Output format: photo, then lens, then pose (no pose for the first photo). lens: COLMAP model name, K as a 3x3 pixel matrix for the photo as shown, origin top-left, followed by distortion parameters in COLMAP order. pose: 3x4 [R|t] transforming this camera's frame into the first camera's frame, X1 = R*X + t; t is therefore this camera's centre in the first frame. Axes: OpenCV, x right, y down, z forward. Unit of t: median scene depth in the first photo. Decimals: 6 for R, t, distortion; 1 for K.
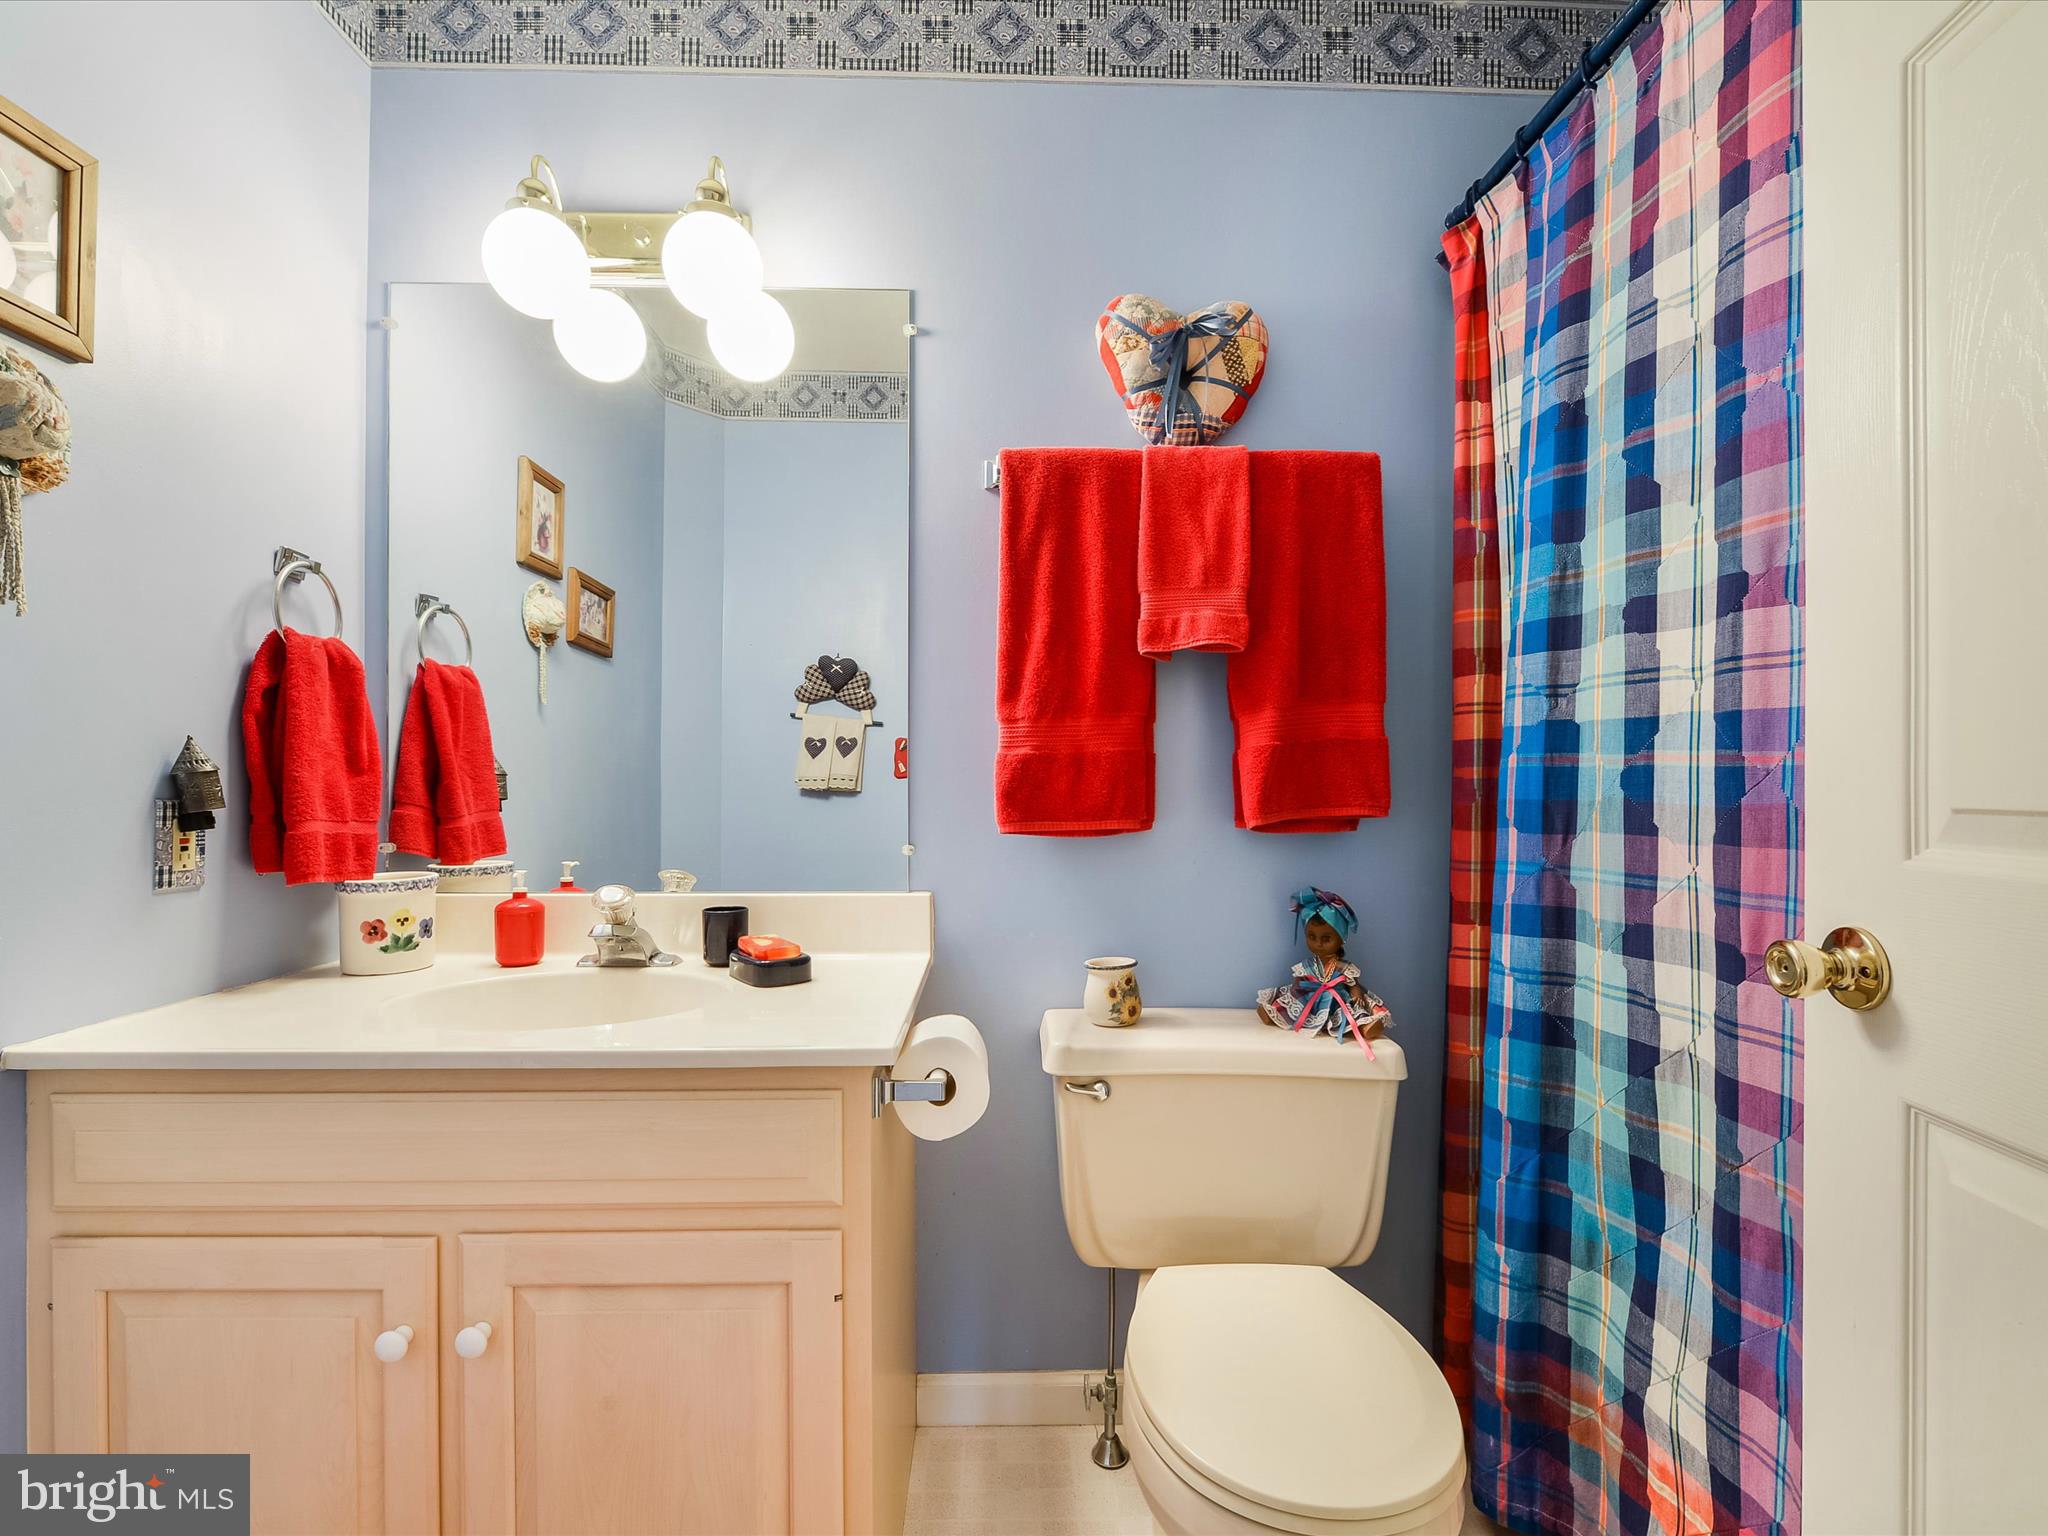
lens RADIAL K [[923.1, 0, 1047.2], [0, 923.1, 794.5], [0, 0, 1]] dist [0.000635, -0.005470]
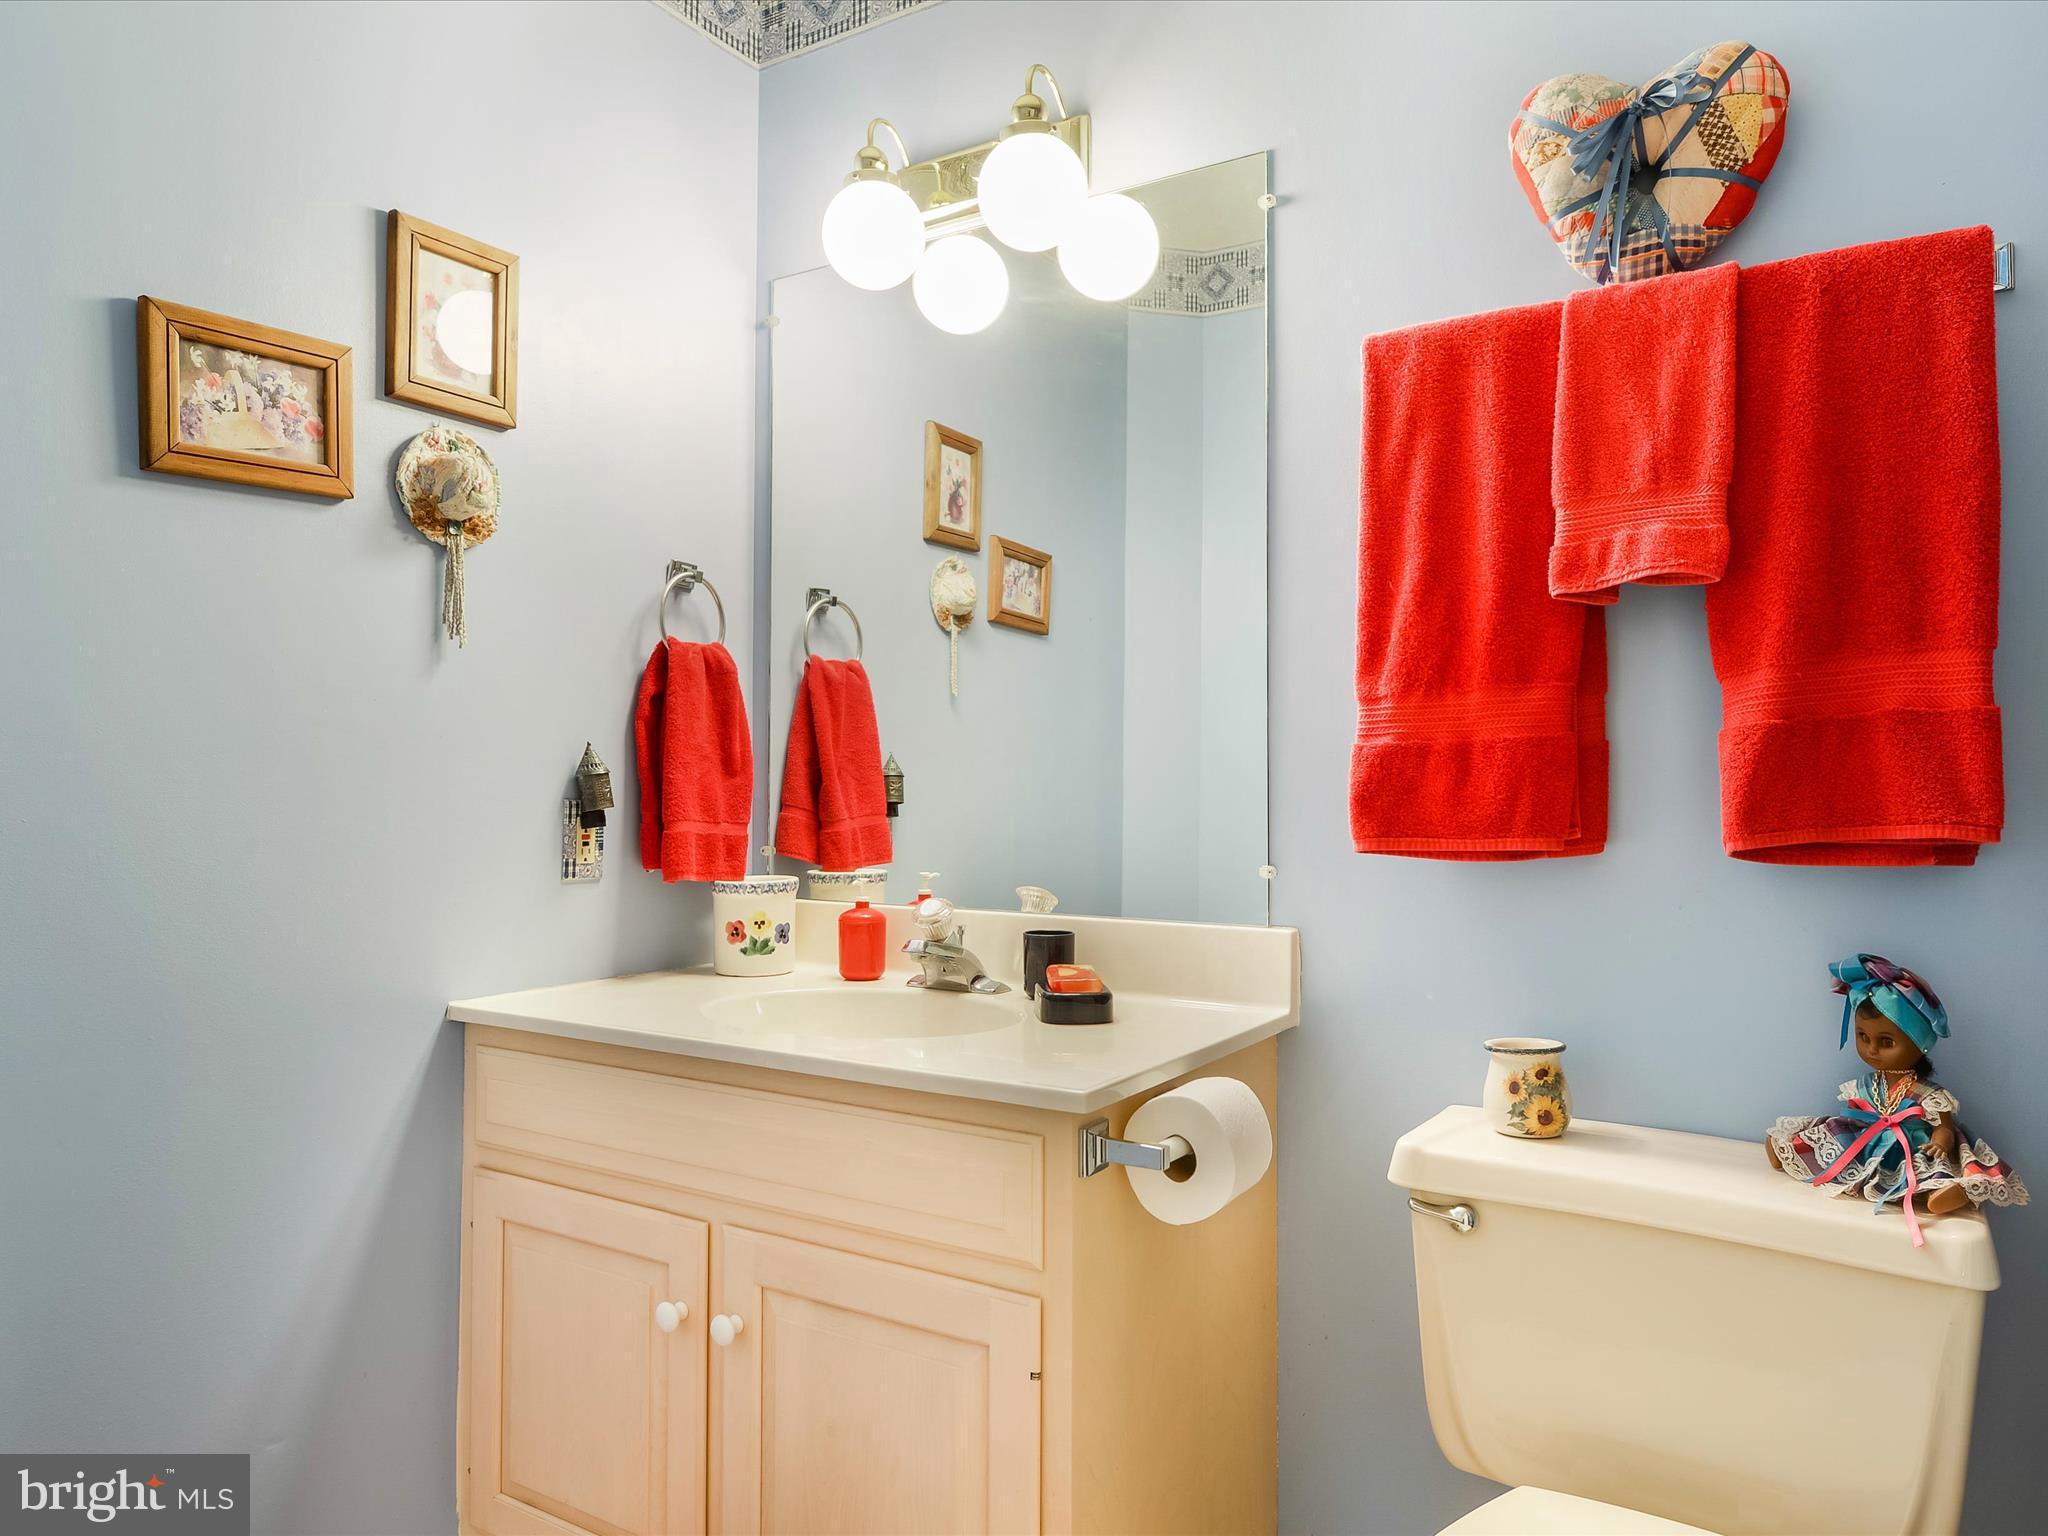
lens RADIAL K [[1366.3, 0, 1024.0], [0, 1366.3, 768.0], [0, 0, 1]] dist [0.001020, -0.000321]
pose [[0.831377, -0.007225, -0.555662, 0.335986], [-0.006973, 0.999701, -0.023431, 0.001895], [0.555665, 0.023354, 0.831078, -0.063123]]
